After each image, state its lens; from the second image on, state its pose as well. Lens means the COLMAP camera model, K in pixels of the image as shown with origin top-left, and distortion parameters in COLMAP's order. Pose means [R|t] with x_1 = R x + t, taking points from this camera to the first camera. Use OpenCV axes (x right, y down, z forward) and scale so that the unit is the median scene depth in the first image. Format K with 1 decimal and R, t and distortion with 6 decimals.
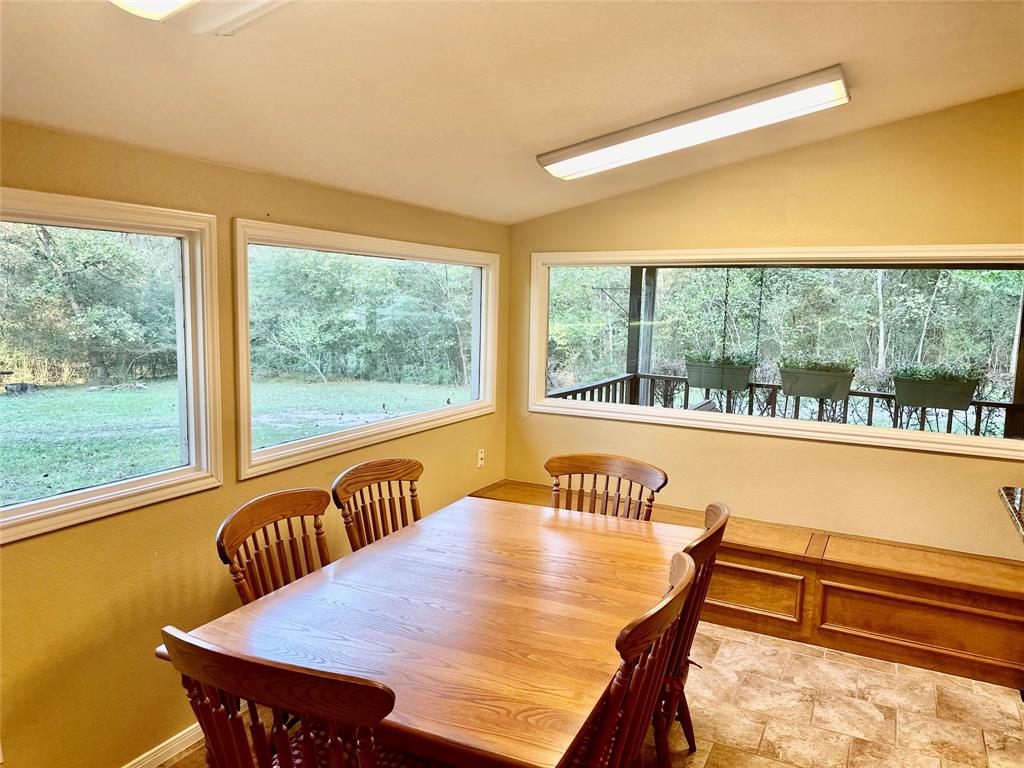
lens RADIAL K [[712.3, 0, 513.3], [0, 712.3, 385.3], [0, 0, 1]] dist [0.047873, -0.057017]
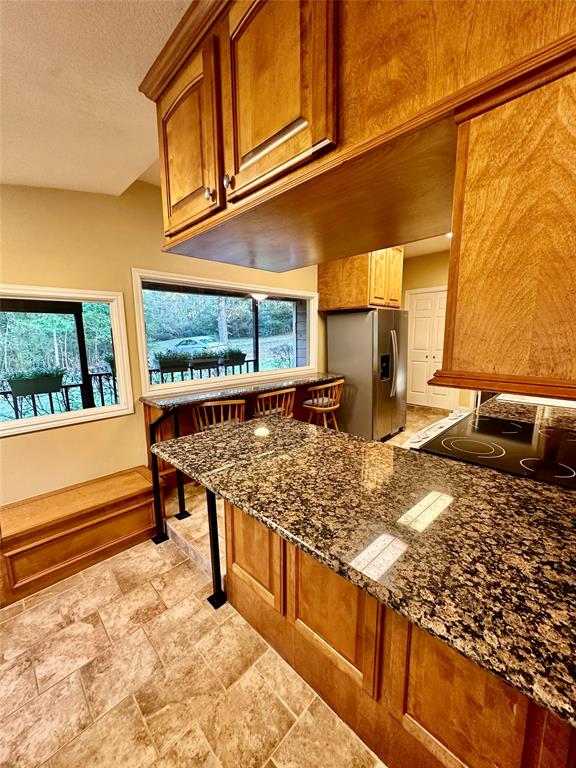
lens RADIAL K [[303.7, 0, 288.3], [0, 303.7, 387.2], [0, 0, 1]] dist [0.001667, -0.000513]
pose [[0.289748, -0.175981, 0.940785, 0.146394], [0.129606, 0.981111, 0.143608, -0.022722], [-0.948287, 0.080321, 0.307084, 0.402265]]
